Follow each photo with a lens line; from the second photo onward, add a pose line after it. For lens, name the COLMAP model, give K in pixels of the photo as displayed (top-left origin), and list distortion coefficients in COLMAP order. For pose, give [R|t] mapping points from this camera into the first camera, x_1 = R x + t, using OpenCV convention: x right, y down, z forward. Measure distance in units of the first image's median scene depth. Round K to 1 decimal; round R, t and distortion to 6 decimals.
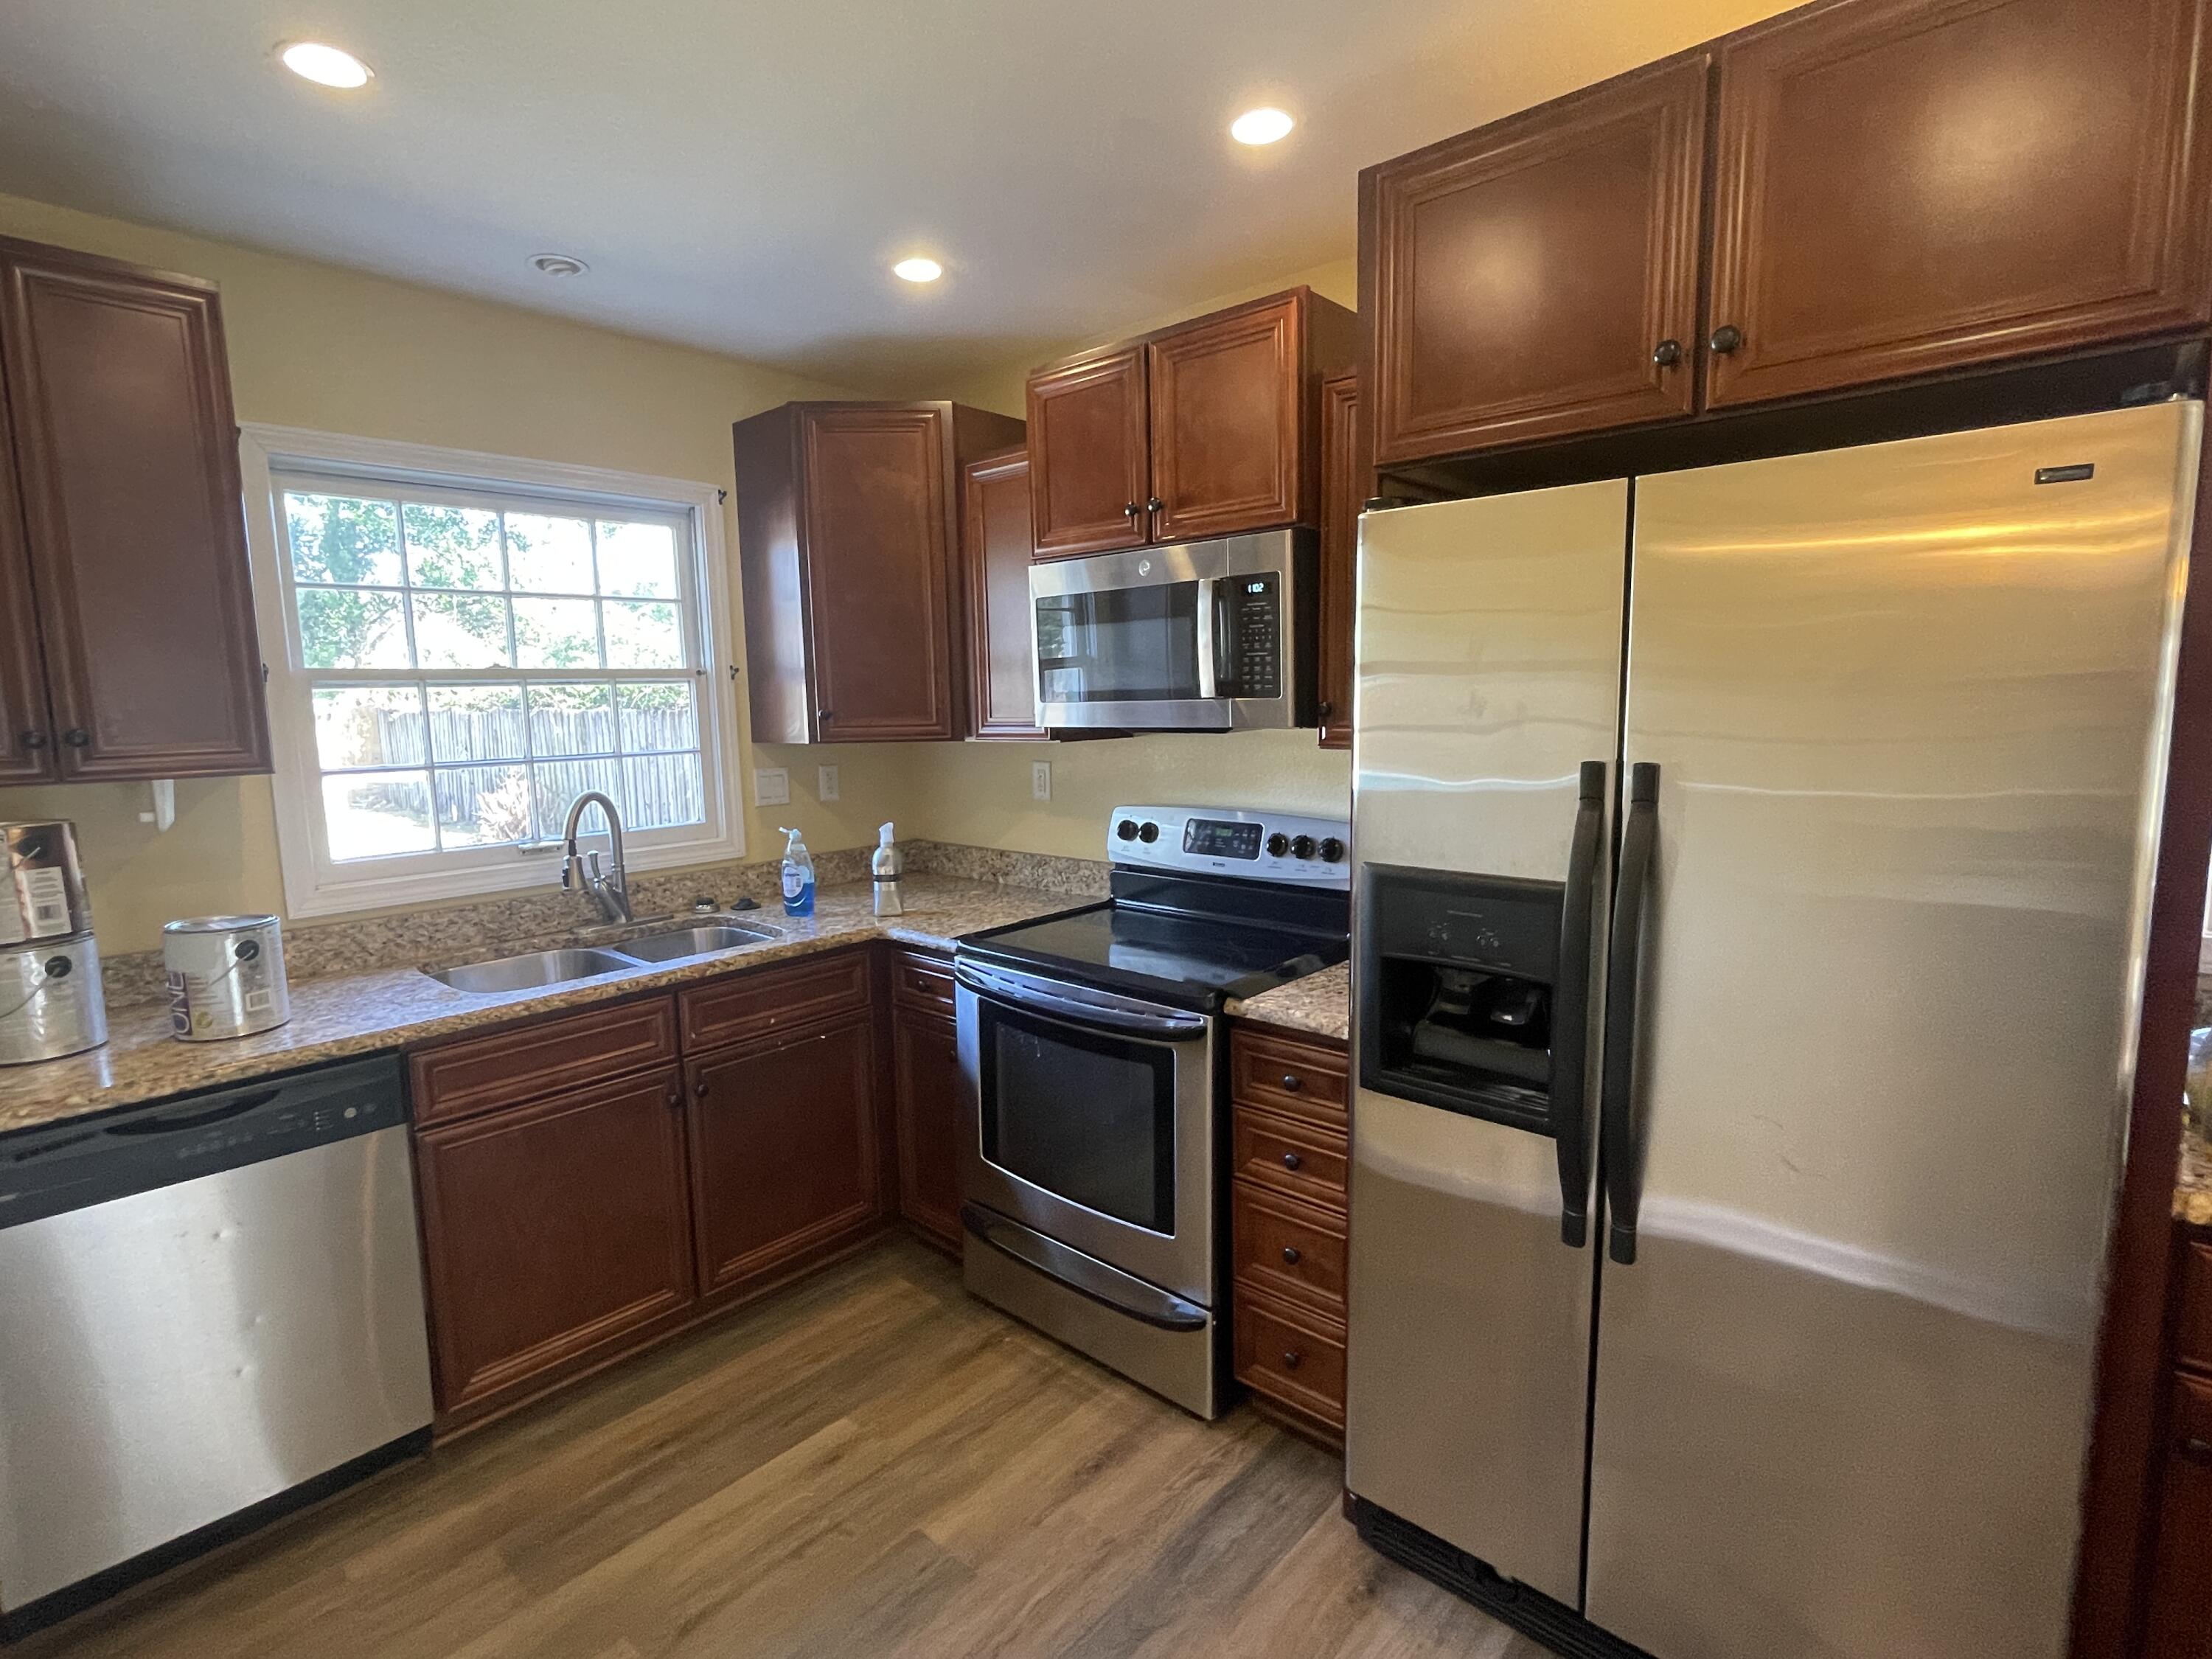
lens RADIAL K [[1094.3, 0, 1106.0], [0, 1094.3, 829.5], [0, 0, 1]] dist [-0.004328, -0.000021]
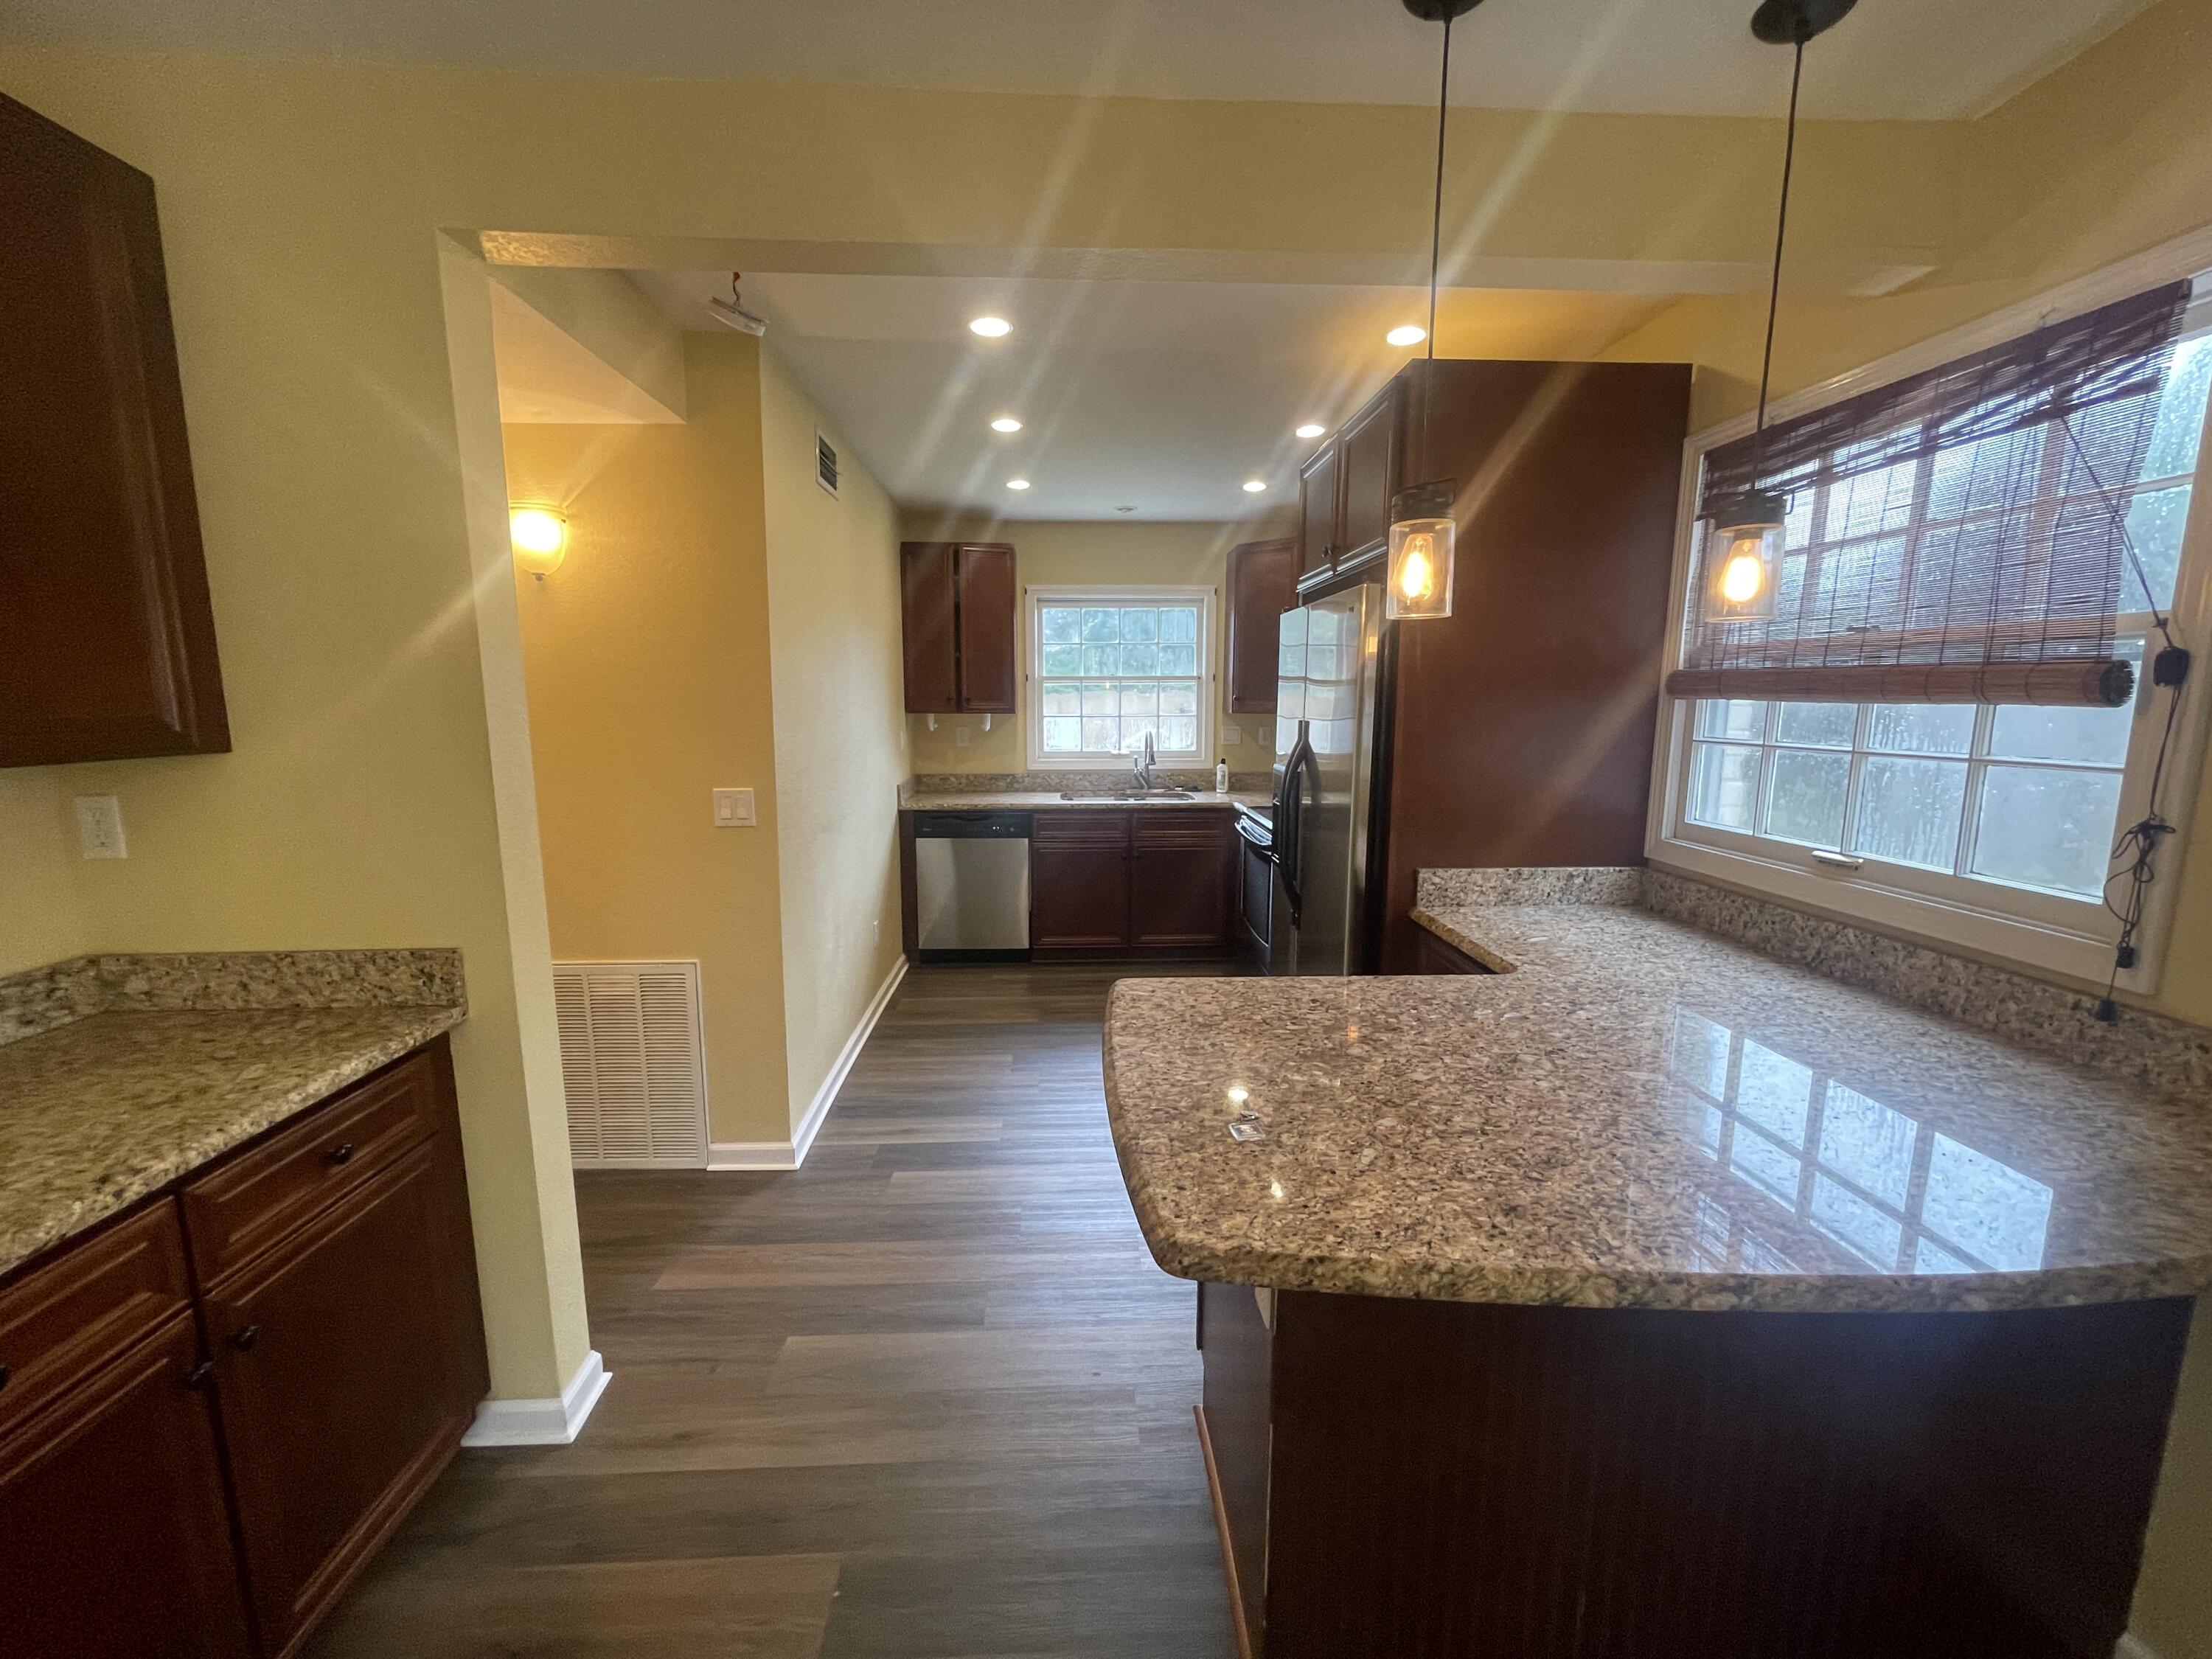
lens RADIAL K [[891.7, 0, 1106.0], [0, 891.7, 829.5], [0, 0, 1]] dist [-0.000301, -0.000035]
pose [[0.701658, 0.124782, -0.701502, 0.946637], [-0.106353, 0.991858, 0.070053, 0.053587], [0.704532, 0.025454, 0.709216, -0.425054]]
